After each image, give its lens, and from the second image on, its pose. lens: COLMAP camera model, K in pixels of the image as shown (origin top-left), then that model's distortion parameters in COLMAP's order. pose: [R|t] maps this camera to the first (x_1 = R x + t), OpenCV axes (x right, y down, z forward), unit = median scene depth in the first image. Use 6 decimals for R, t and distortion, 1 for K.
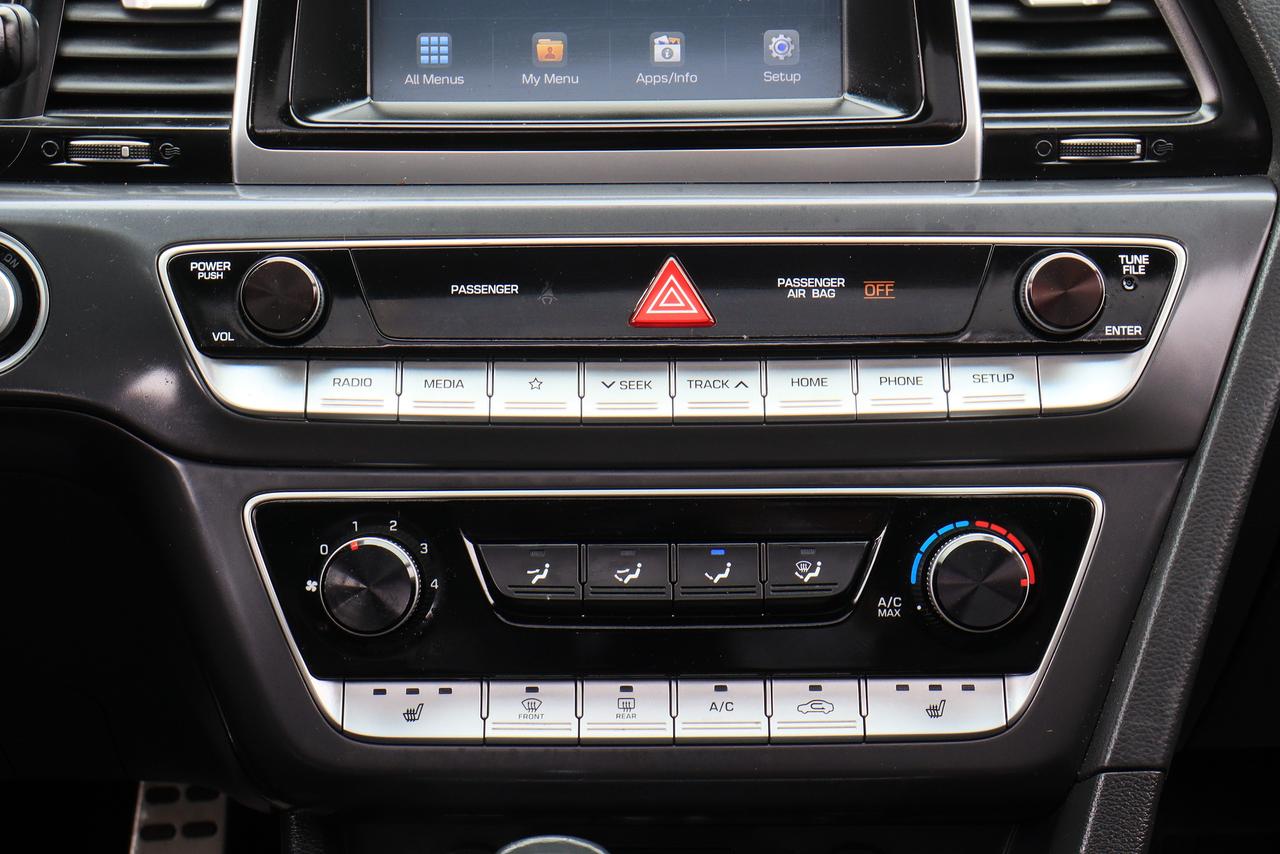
lens RADIAL K [[3037.5, 0, 640.0], [0, 3037.5, 427.0], [0, 0, 1]] dist [0.348182, 0.626827]
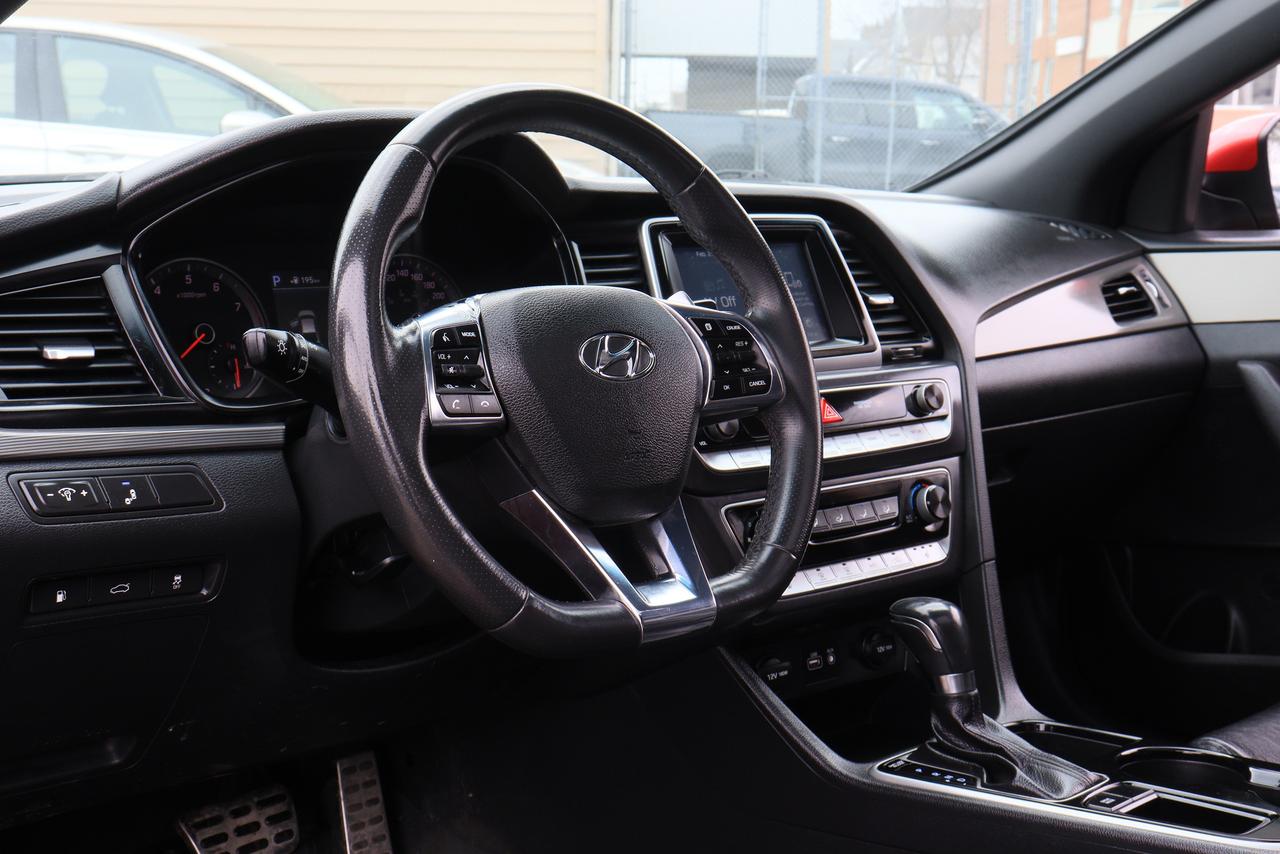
lens RADIAL K [[1716.0, 0, 640.0], [0, 1716.0, 427.0], [0, 0, 1]] dist [0.033928, 0.035667]
pose [[0.761474, -0.086089, 0.642453, -1.047238], [0.207032, 0.971528, -0.115201, 0.104844], [-0.614244, 0.220731, 0.757616, -0.007840]]
